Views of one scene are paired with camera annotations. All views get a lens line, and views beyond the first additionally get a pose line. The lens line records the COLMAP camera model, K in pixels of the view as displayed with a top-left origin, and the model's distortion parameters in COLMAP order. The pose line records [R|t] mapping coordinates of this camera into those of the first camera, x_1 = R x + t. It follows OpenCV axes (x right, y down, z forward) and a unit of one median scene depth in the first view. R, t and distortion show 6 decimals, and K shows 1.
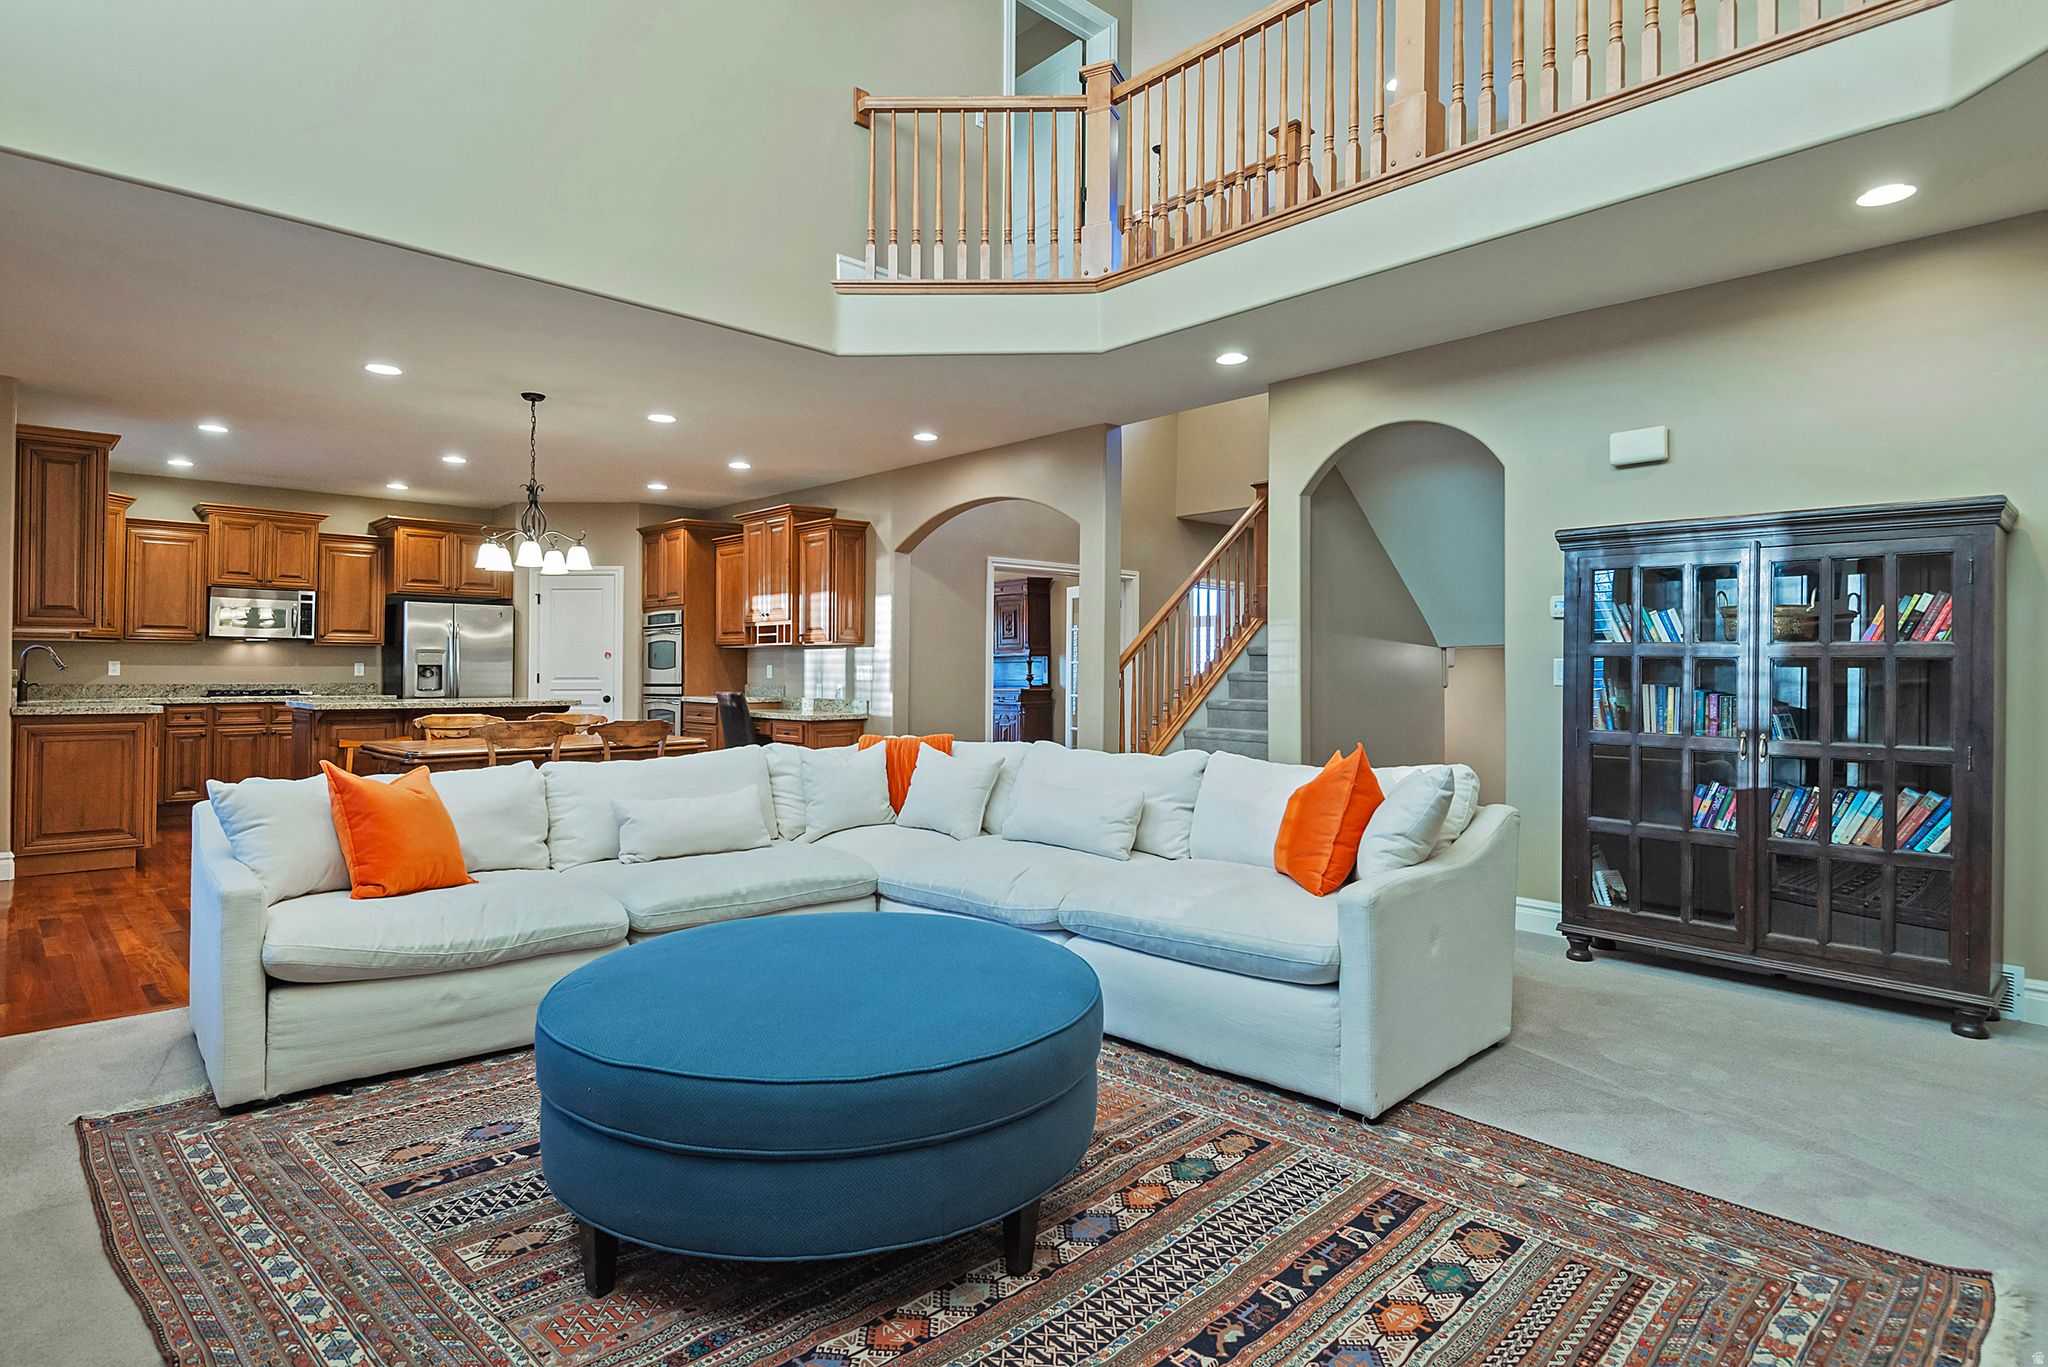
lens RADIAL K [[1090.8, 0, 1022.5], [0, 1090.8, 666.4], [0, 0, 1]] dist [0.003135, 0.000819]
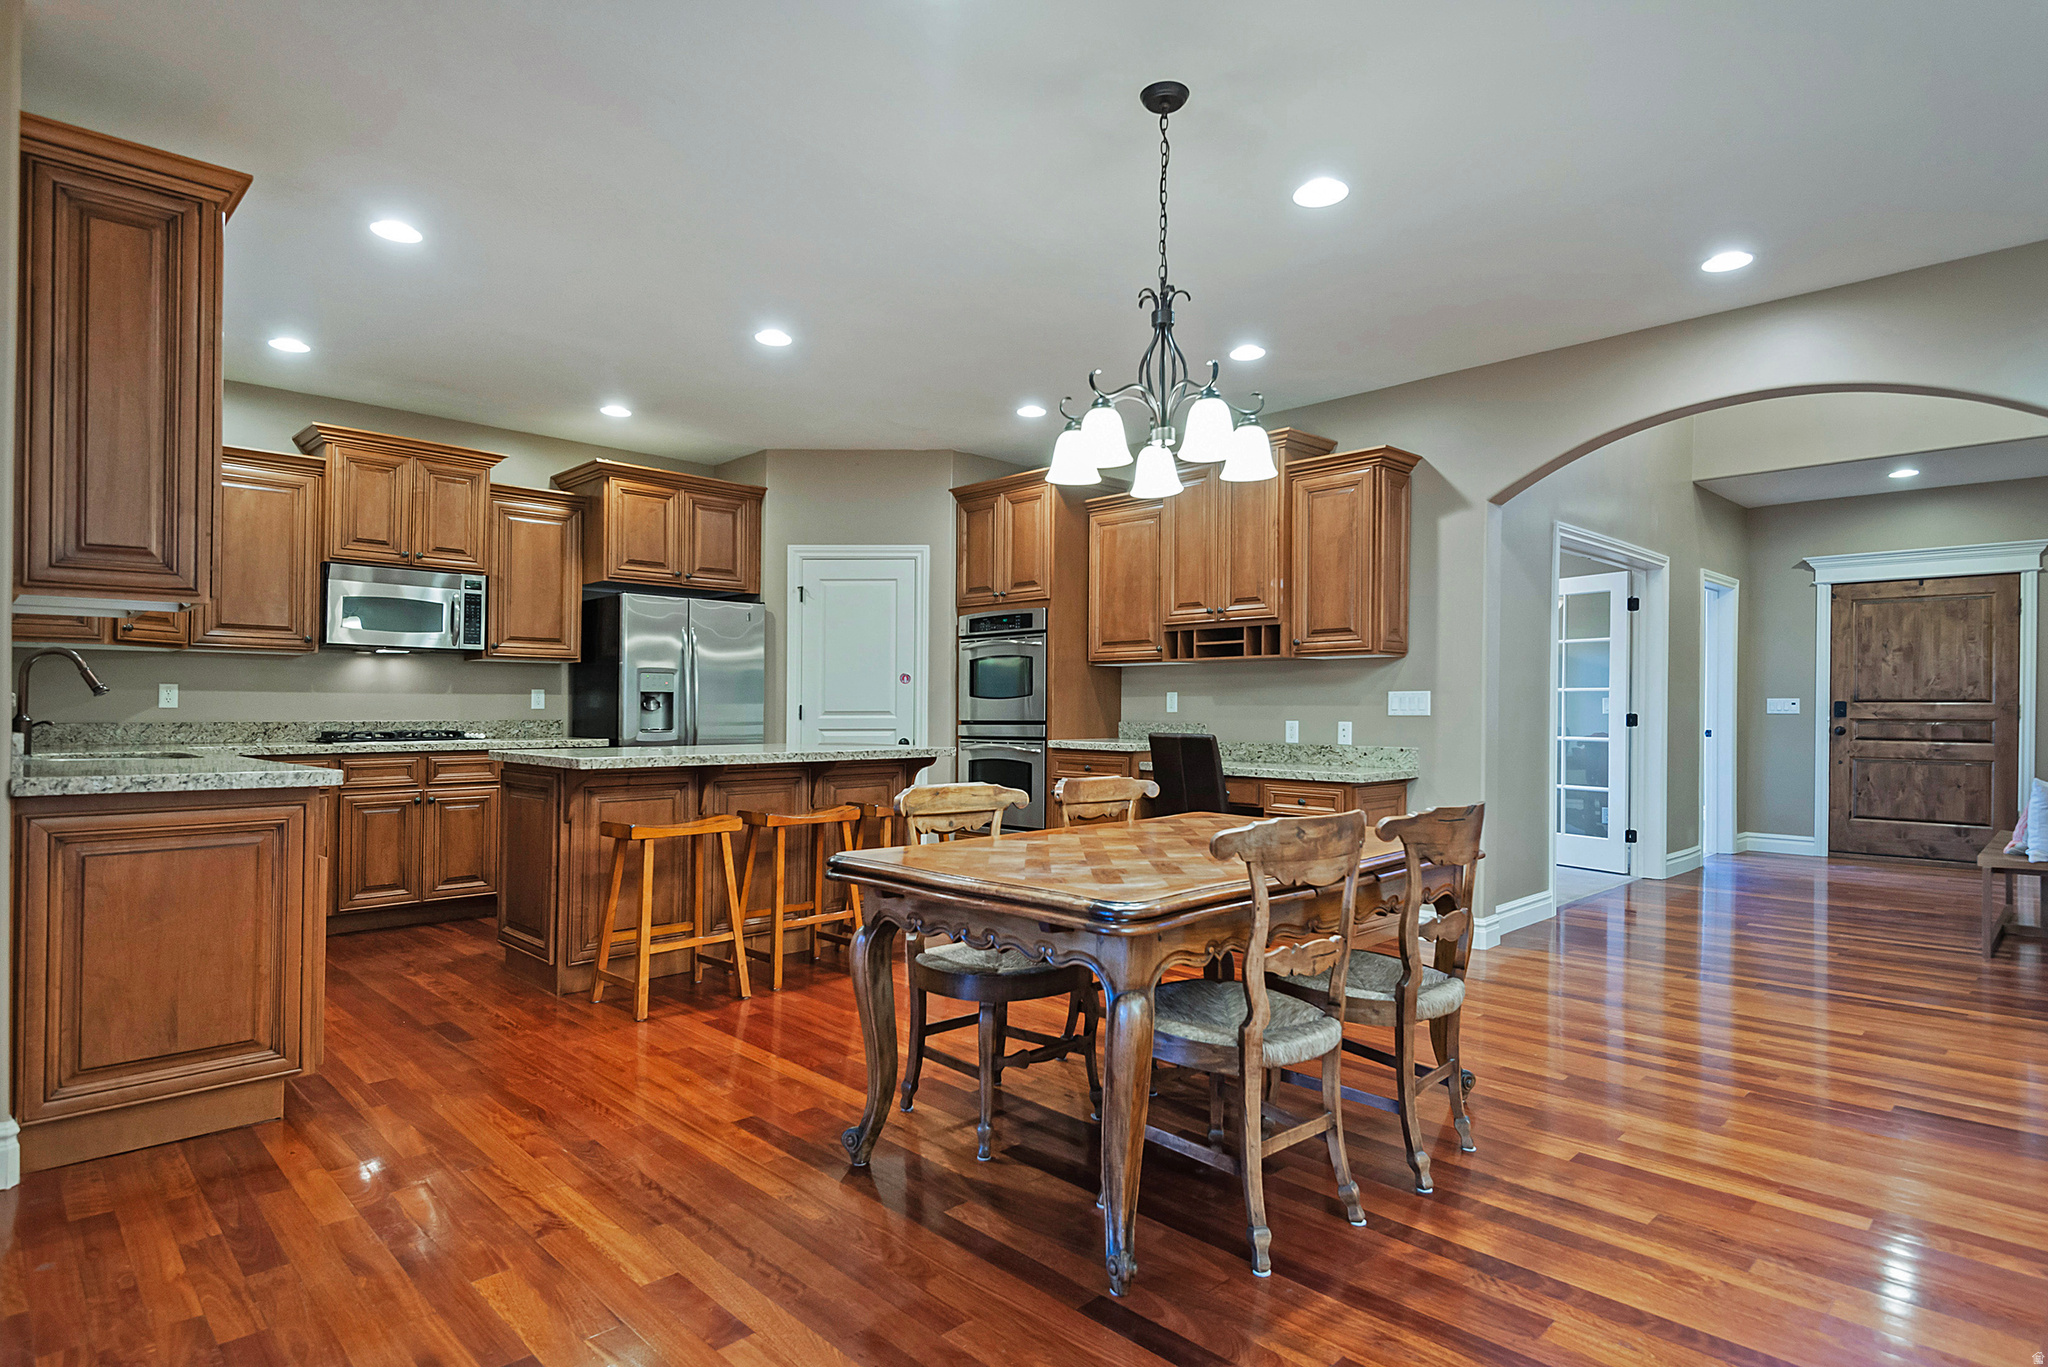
lens RADIAL K [[1072.7, 0, 1036.1], [0, 1072.7, 703.0], [0, 0, 1]] dist [0.011376, -0.003189]
pose [[0.999502, -0.001220, 0.031524, -0.358273], [0.001235, 0.999999, -0.000479, 0.006131], [-0.031524, 0.000518, 0.999503, 0.377415]]
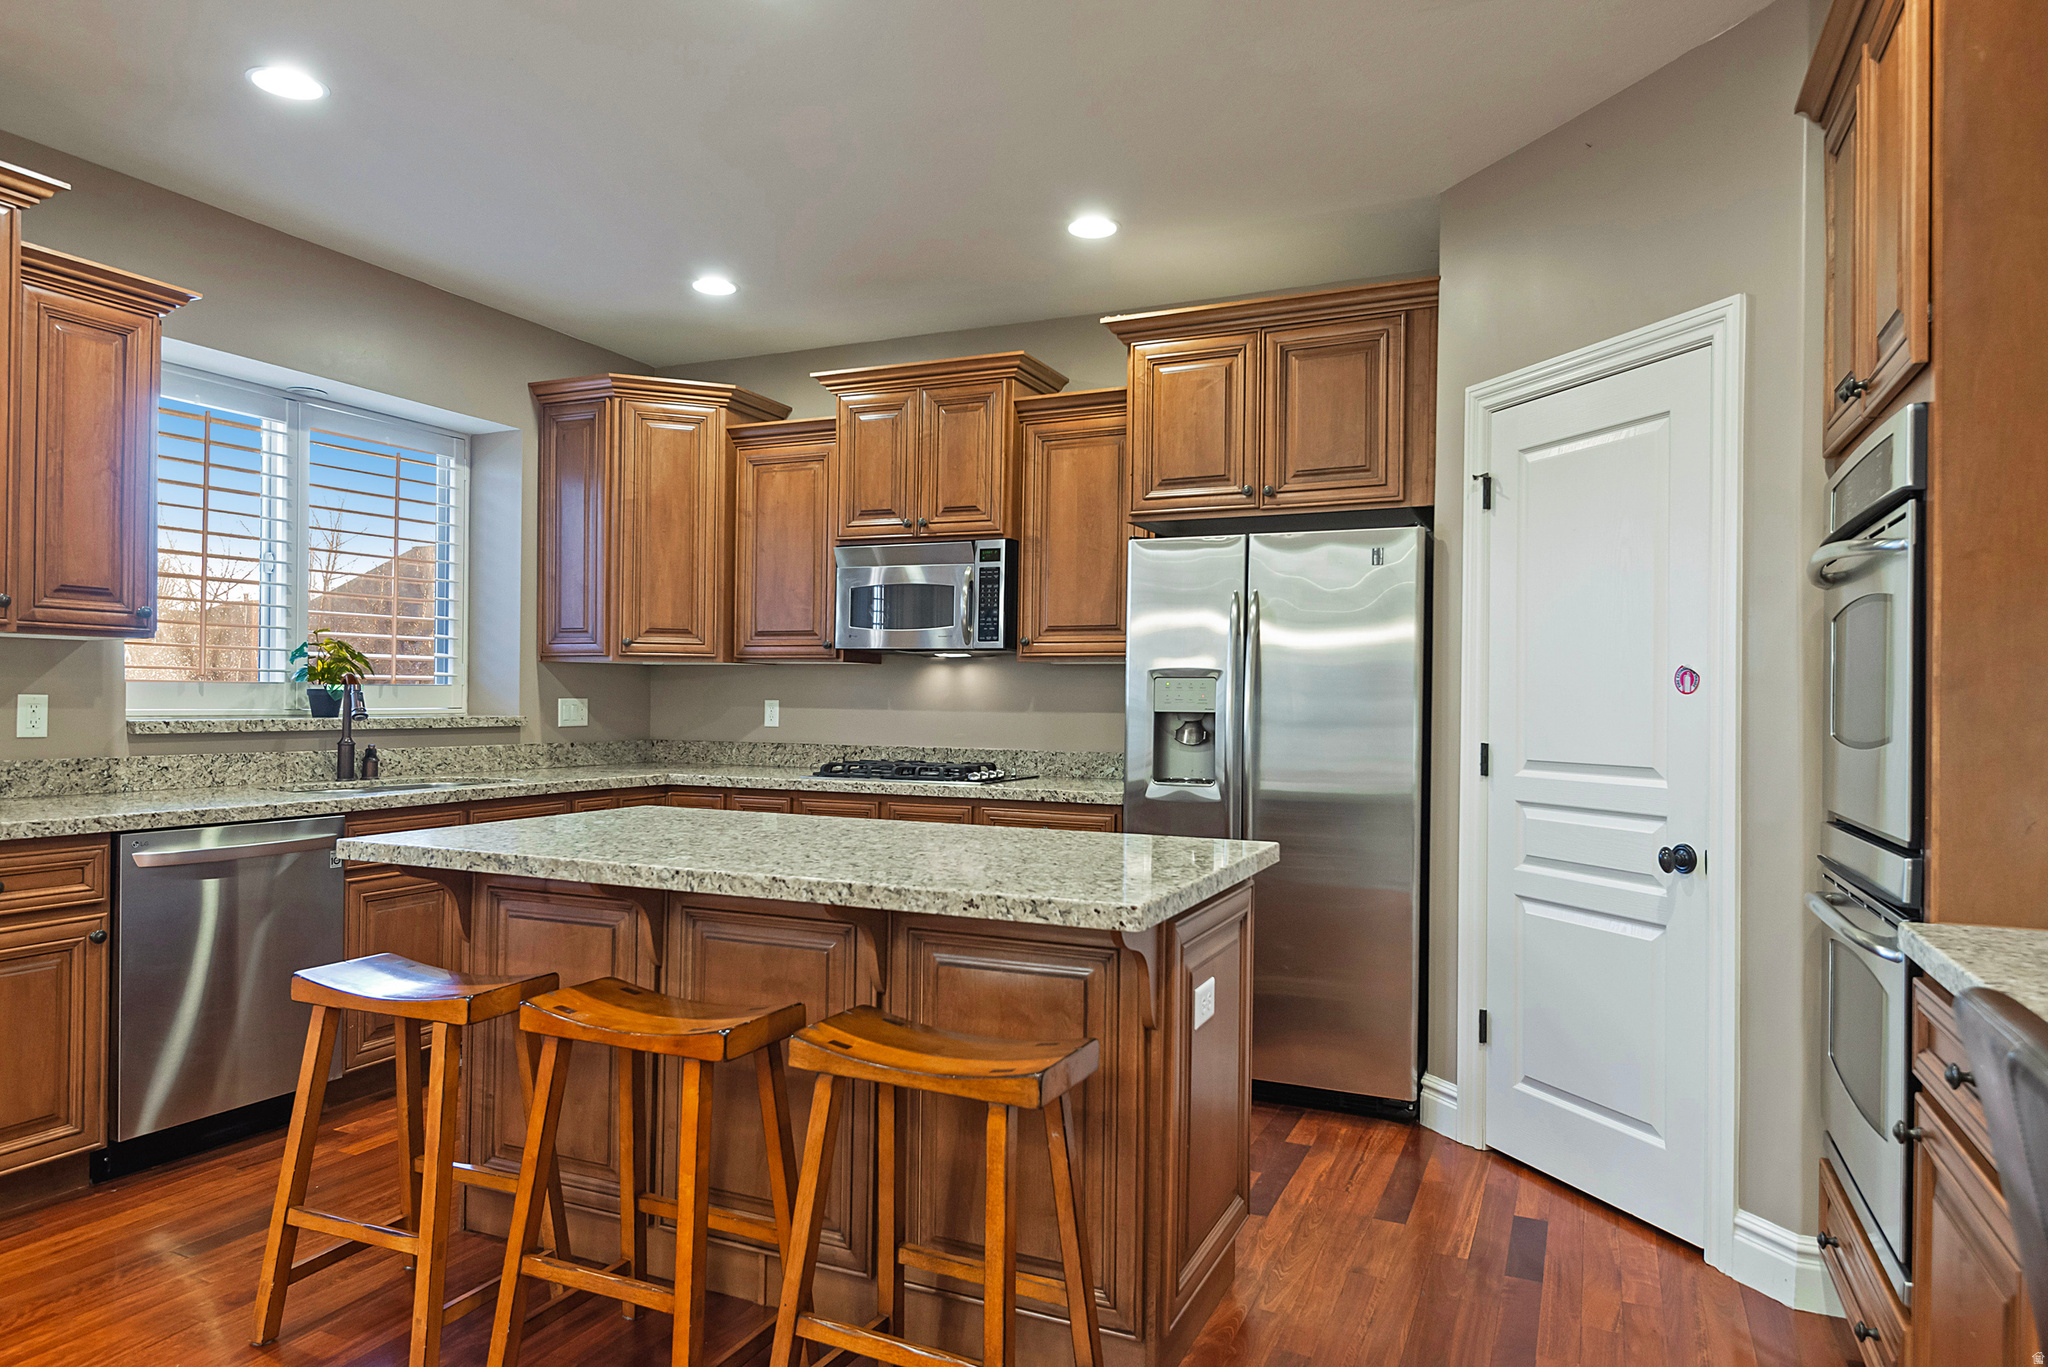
lens RADIAL K [[1273.5, 0, 1018.6], [0, 1273.5, 692.0], [0, 0, 1]] dist [0.034900, -0.023417]
pose [[0.365126, -0.003474, -0.930952, -0.187379], [-0.005282, 0.999969, -0.005804, -0.005845], [0.930943, 0.007037, 0.365096, 0.846920]]
